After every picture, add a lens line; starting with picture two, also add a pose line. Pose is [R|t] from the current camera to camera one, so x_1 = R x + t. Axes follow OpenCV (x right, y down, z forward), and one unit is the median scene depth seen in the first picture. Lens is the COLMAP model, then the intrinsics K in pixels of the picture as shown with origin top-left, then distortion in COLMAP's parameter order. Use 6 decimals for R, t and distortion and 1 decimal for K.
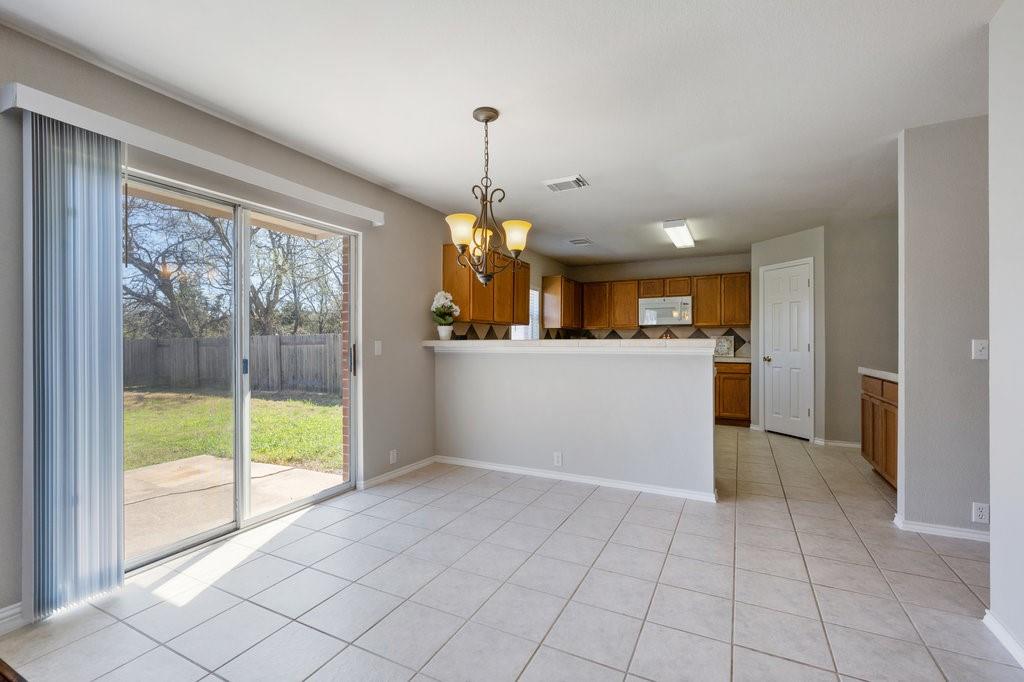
lens RADIAL K [[445.1, 0, 509.4], [0, 445.1, 342.9], [0, 0, 1]] dist [-0.000344, 0.000001]
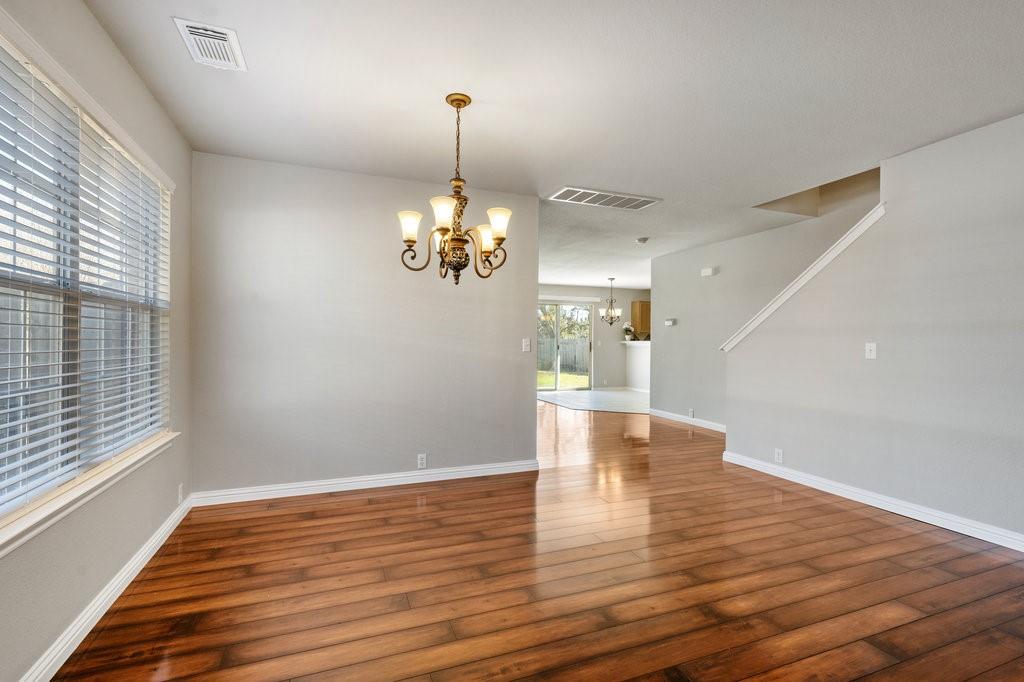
lens RADIAL K [[445.1, 0, 509.4], [0, 445.1, 342.9], [0, 0, 1]] dist [-0.000344, 0.000001]
pose [[0.743571, 0.004820, -0.668639, 1.065554], [-0.005101, 0.999986, 0.001536, 0.005665], [0.668637, 0.002269, 0.743586, -1.370019]]
